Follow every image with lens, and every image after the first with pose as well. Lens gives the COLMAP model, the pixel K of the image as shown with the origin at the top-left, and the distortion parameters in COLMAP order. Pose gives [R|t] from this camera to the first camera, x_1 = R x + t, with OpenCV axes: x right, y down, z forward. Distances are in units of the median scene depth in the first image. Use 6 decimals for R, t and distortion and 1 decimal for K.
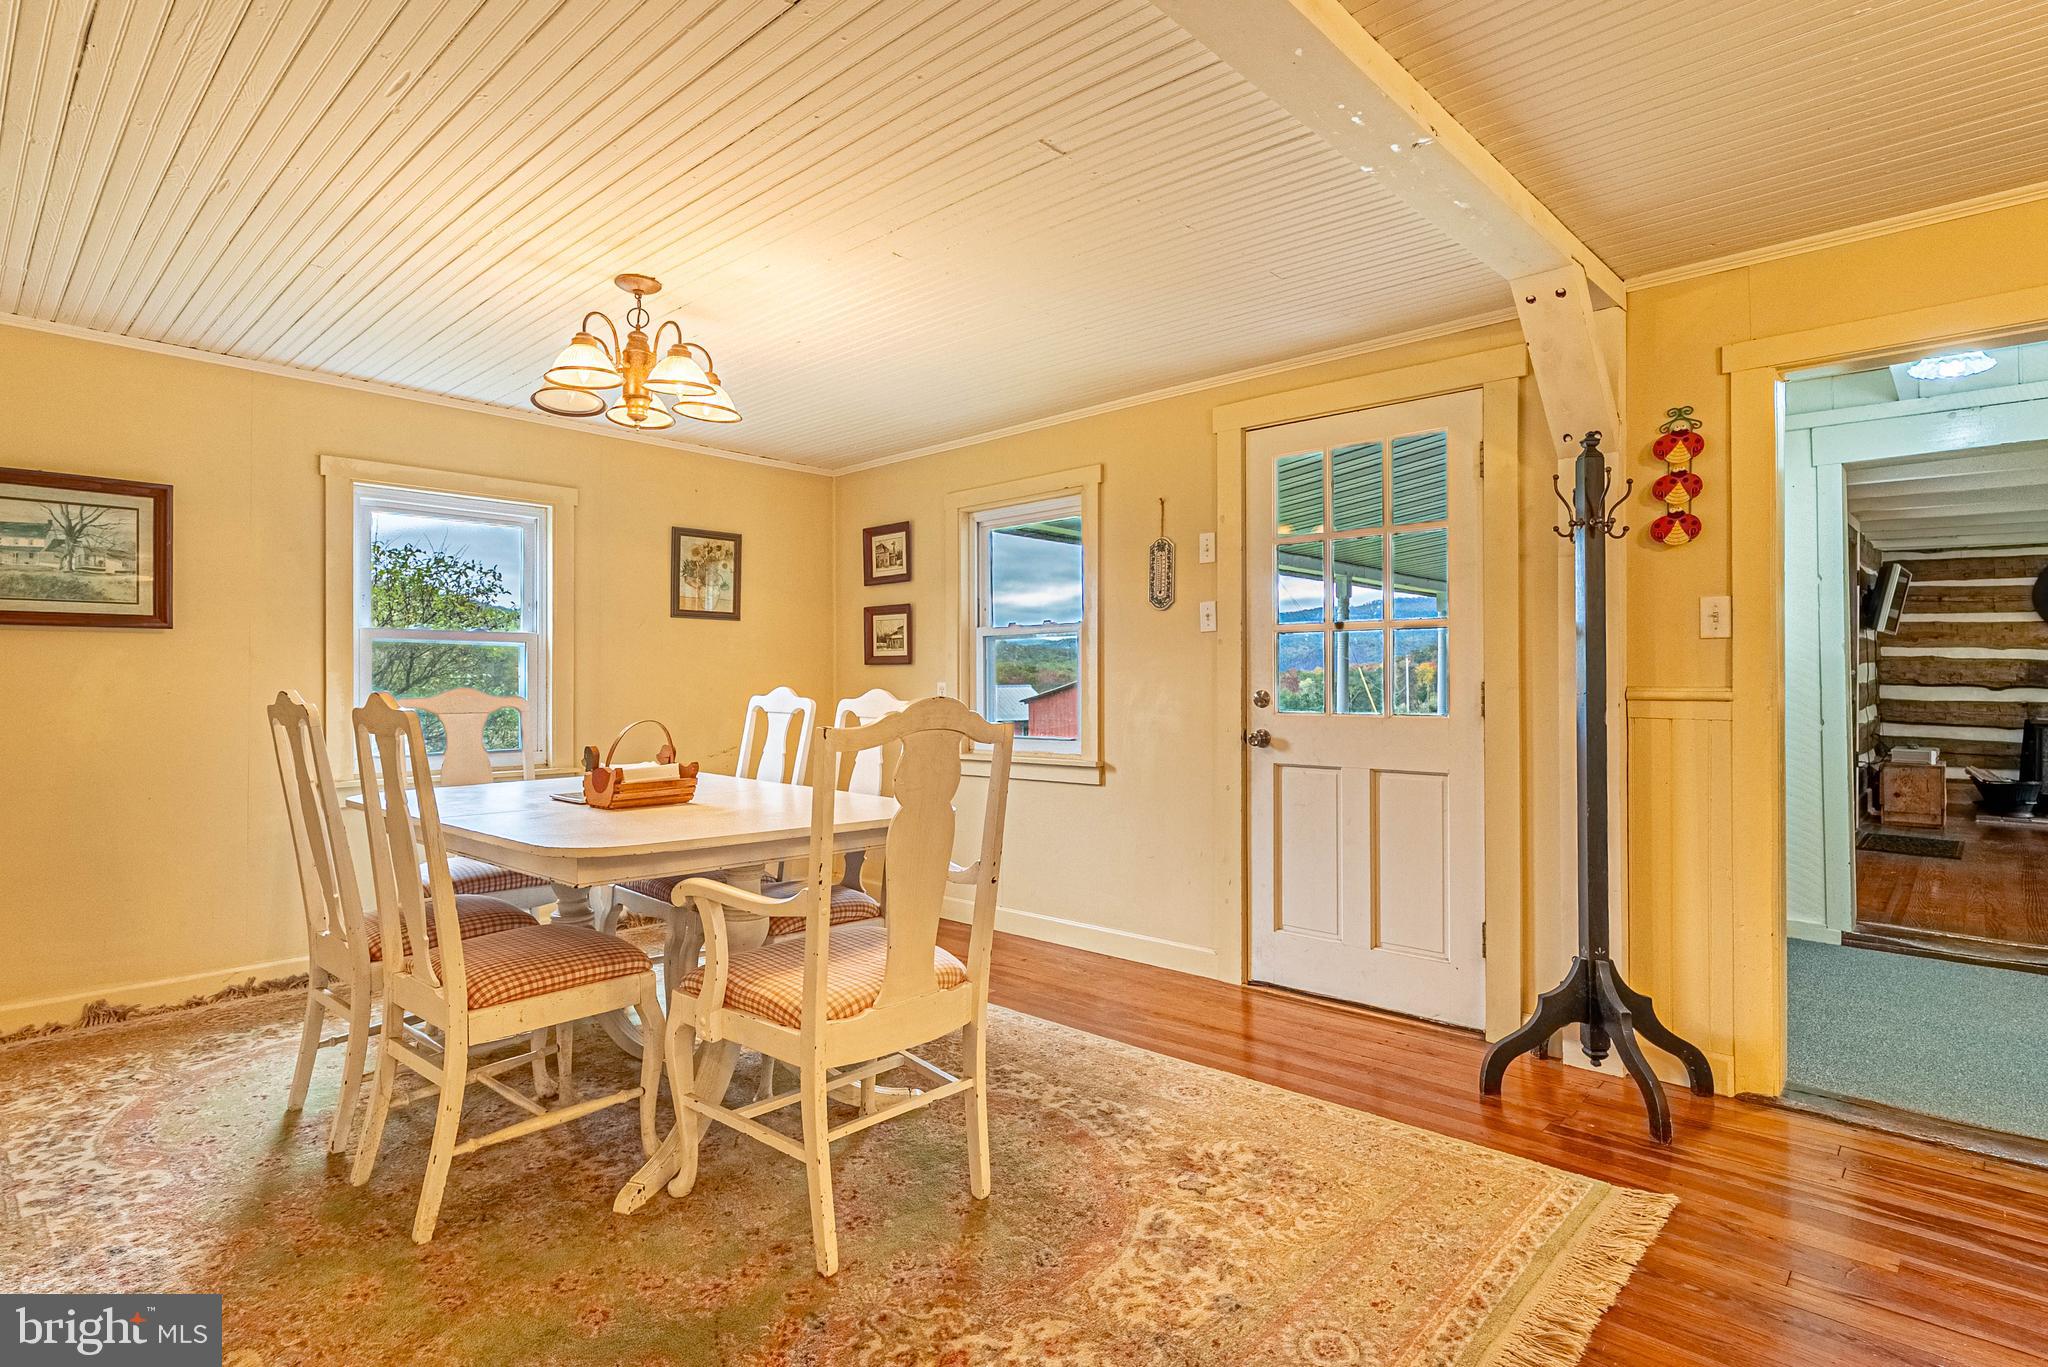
lens RADIAL K [[994.6, 0, 1045.7], [0, 994.6, 664.4], [0, 0, 1]] dist [0.000203, -0.000512]
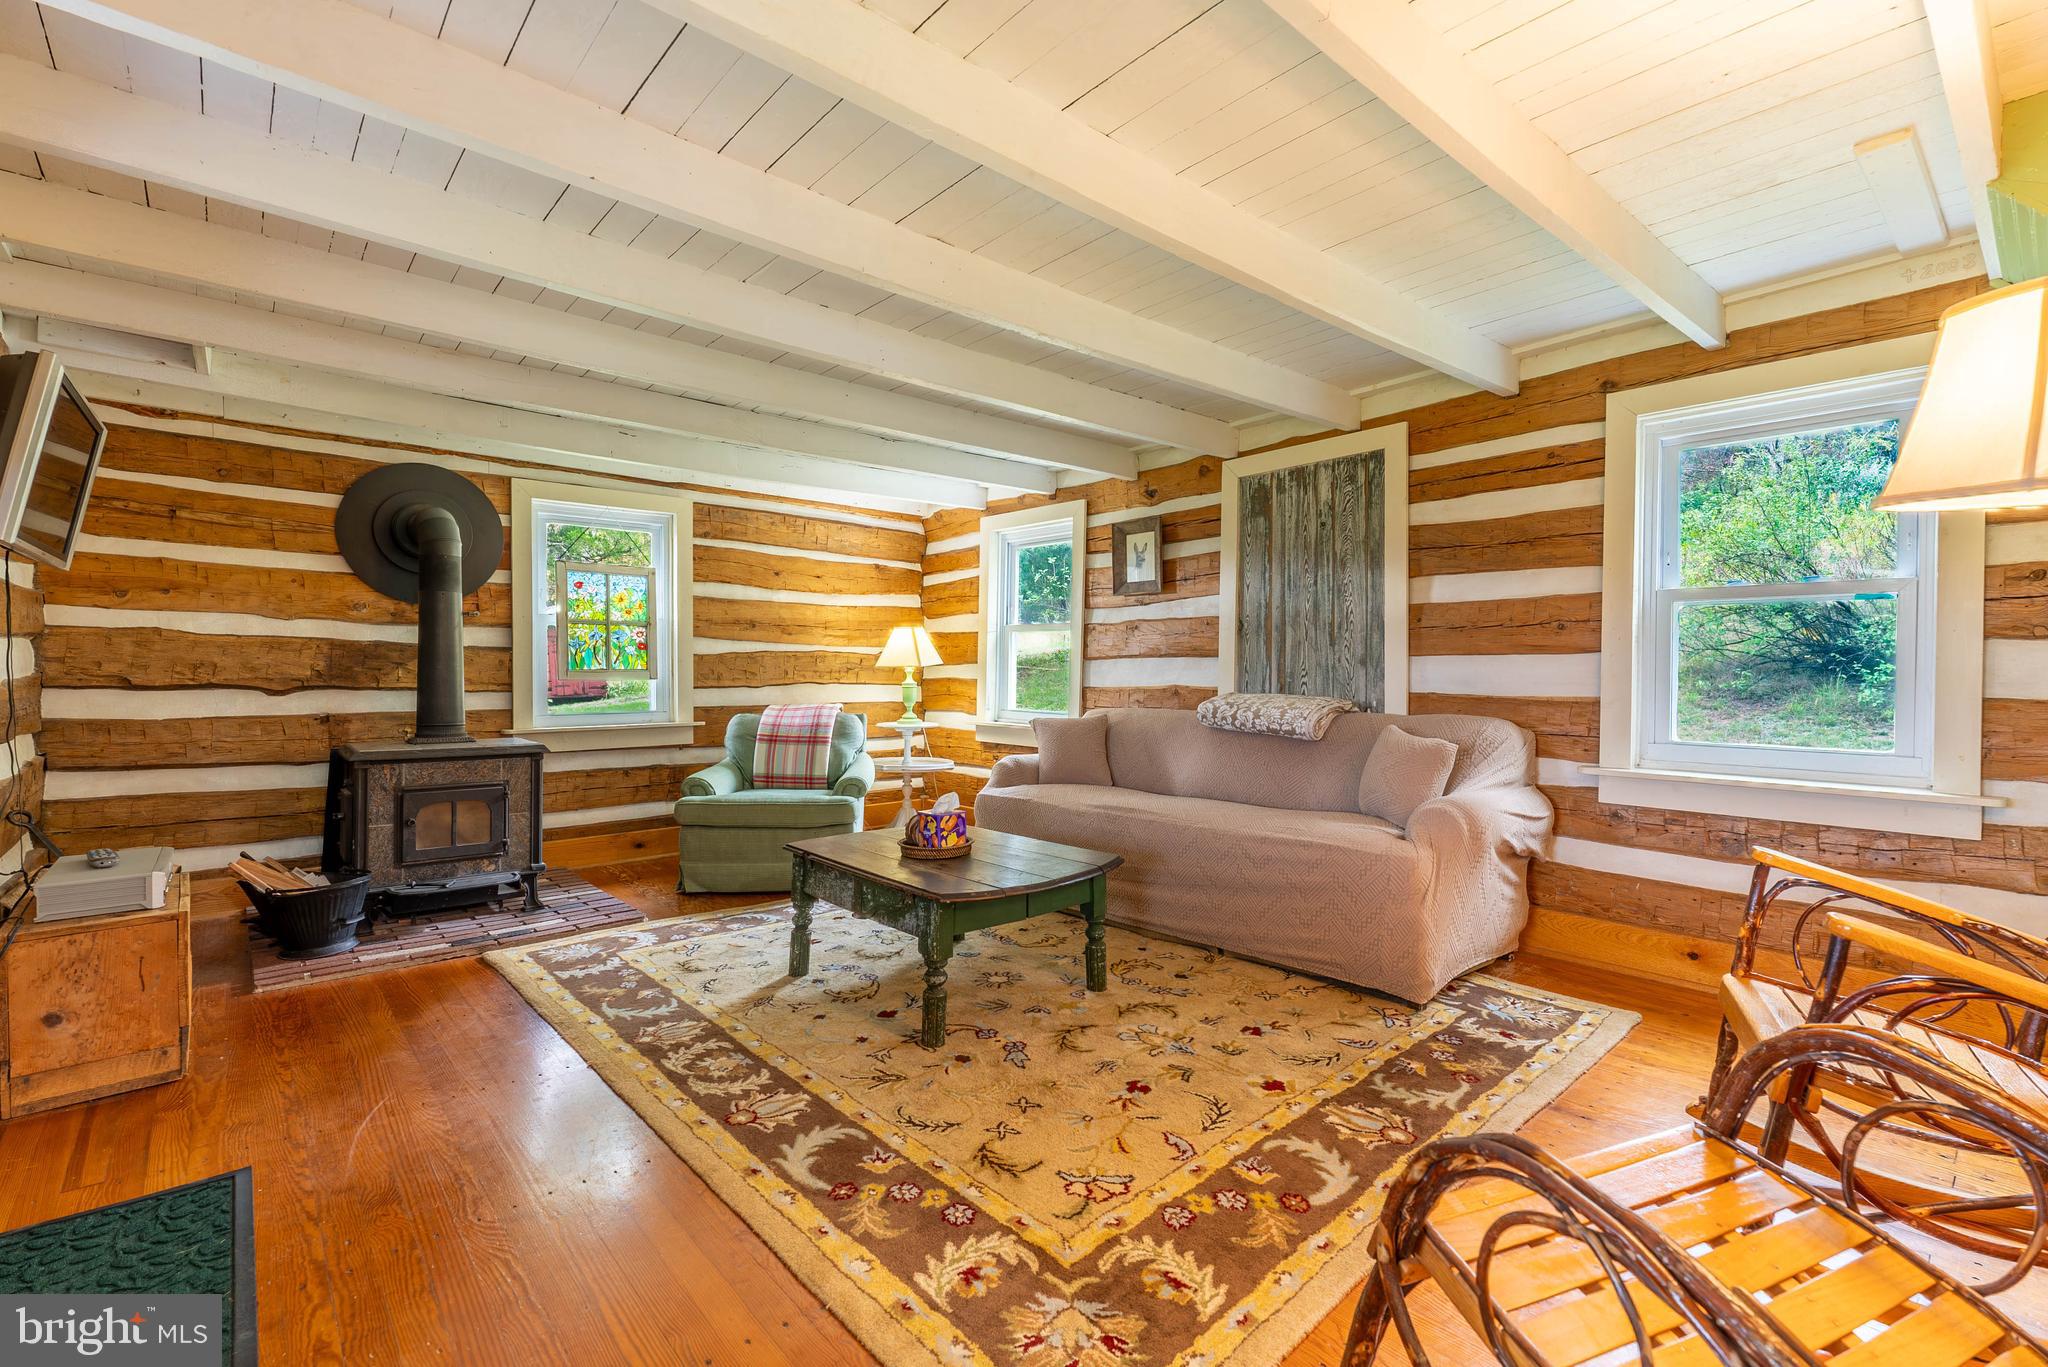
lens RADIAL K [[951.2, 0, 1024.0], [0, 951.2, 683.5], [0, 0, 1]] dist [-0.001075, -0.000670]
pose [[0.108139, -0.019715, 0.993940, 0.483849], [-0.011793, 0.999708, 0.021112, 0.004156], [-0.994066, -0.014005, 0.107874, 0.537959]]
